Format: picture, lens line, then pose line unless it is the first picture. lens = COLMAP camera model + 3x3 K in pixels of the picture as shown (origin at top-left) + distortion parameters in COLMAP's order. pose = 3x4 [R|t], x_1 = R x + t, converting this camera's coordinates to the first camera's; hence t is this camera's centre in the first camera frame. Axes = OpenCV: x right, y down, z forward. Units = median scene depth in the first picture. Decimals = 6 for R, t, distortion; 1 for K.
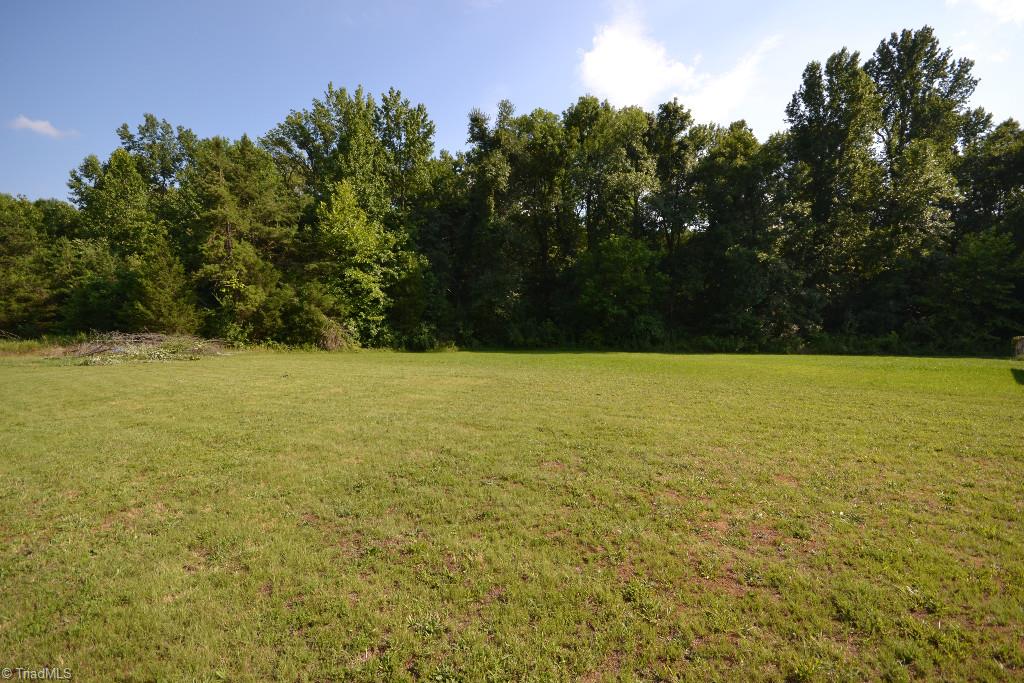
lens RADIAL K [[454.7, 0, 494.6], [0, 454.7, 349.6], [0, 0, 1]] dist [0.003443, -0.005891]
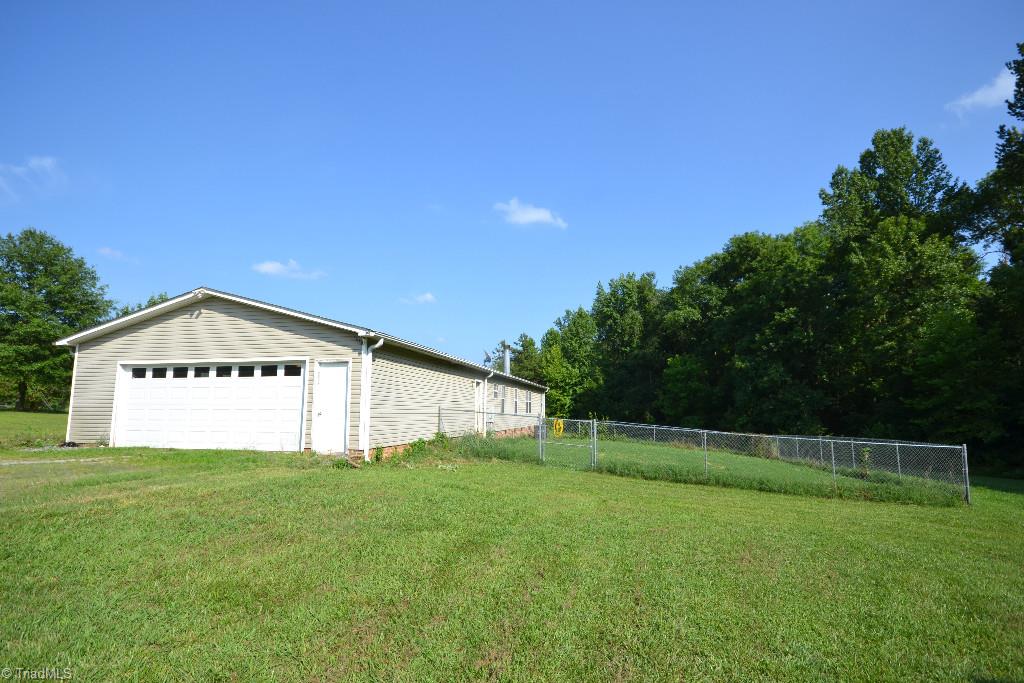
lens RADIAL K [[488.7, 0, 503.8], [0, 488.7, 350.3], [0, 0, 1]] dist [0.010147, -0.004255]
pose [[0.400793, -0.110629, -0.909465, 1.420184], [-0.098782, 0.981677, -0.162946, 0.019803], [0.910828, 0.155147, 0.382521, -0.016141]]
